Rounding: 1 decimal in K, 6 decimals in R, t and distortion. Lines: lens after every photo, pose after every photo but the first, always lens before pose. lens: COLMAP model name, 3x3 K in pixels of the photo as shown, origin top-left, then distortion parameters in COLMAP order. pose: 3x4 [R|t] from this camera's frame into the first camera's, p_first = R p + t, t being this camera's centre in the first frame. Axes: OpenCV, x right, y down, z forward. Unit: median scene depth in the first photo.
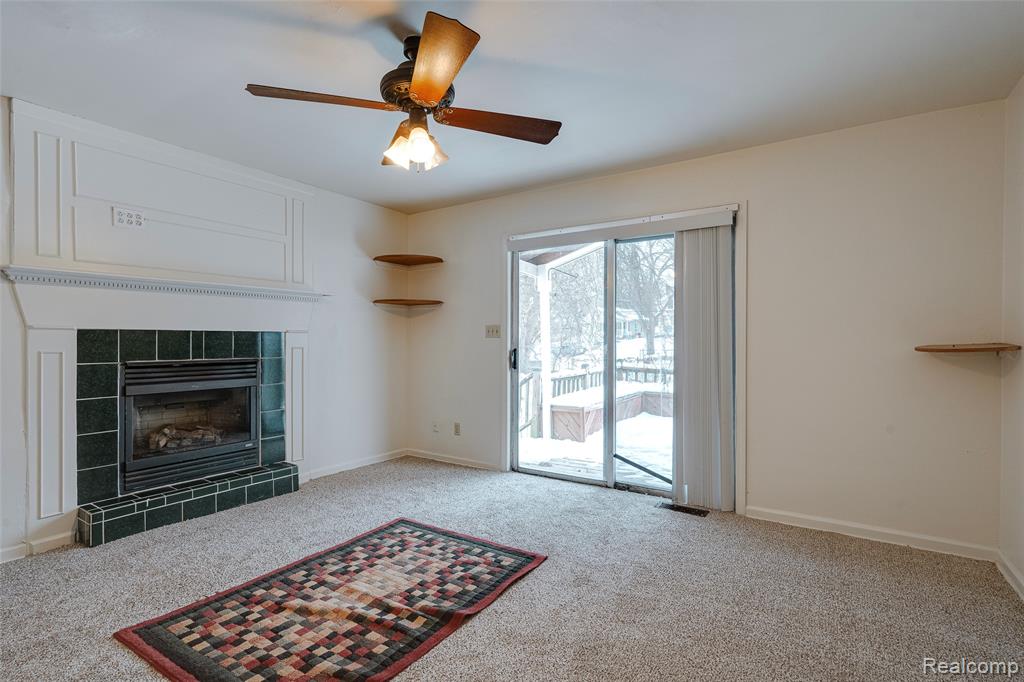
lens RADIAL K [[495.3, 0, 495.2], [0, 495.3, 340.3], [0, 0, 1]] dist [-0.001960, -0.000248]
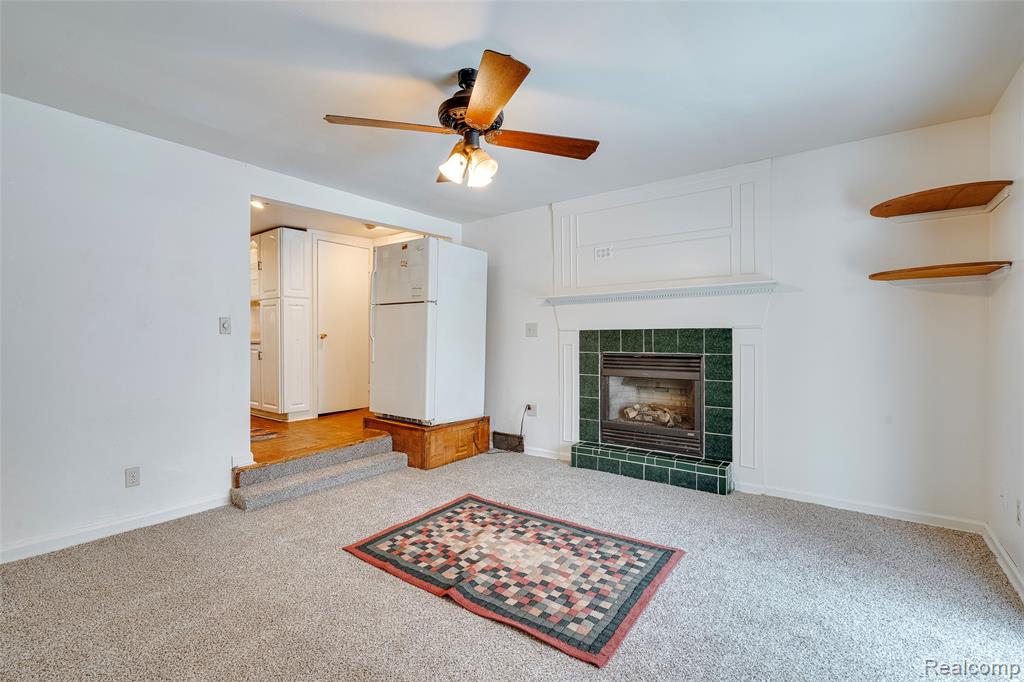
lens RADIAL K [[461.9, 0, 512.0], [0, 461.9, 341.0], [0, 0, 1]] dist [-0.007657, 0.000364]
pose [[-0.034879, 0.005292, -0.999378, 0.654824], [0.003258, 0.999981, 0.005181, 0.003702], [0.999386, -0.003075, -0.034895, 0.830562]]
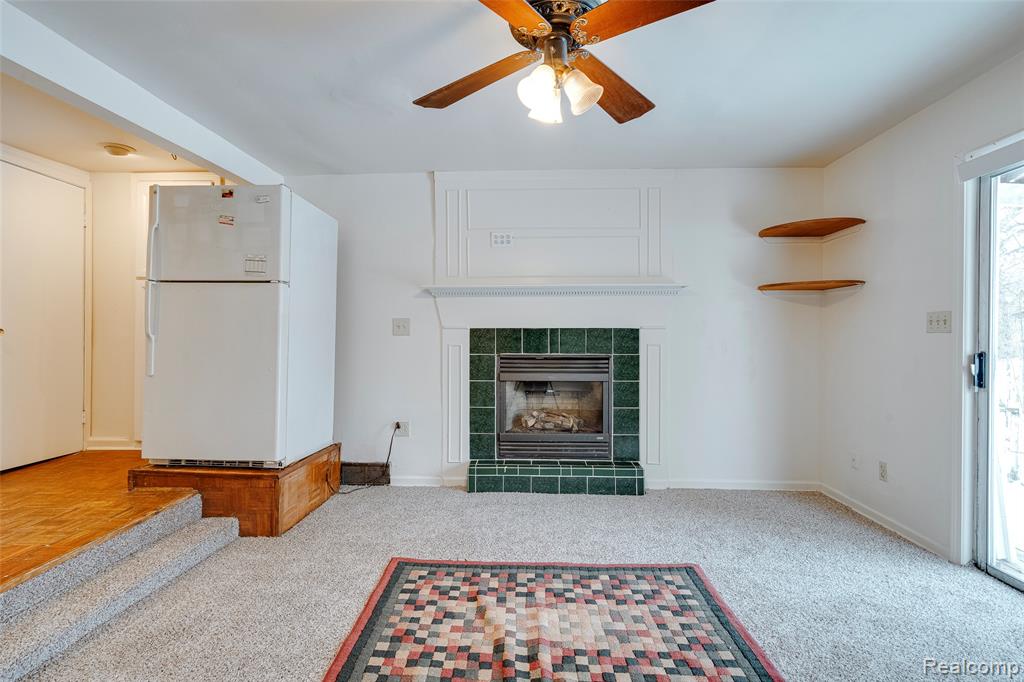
lens RADIAL K [[485.7, 0, 515.4], [0, 485.7, 338.5], [0, 0, 1]] dist [-0.001728, 0.001022]
pose [[0.534686, 0.002507, -0.845047, 0.338535], [-0.001218, 0.999997, 0.002196, 0.002159], [0.845050, -0.000145, 0.534687, 0.395244]]
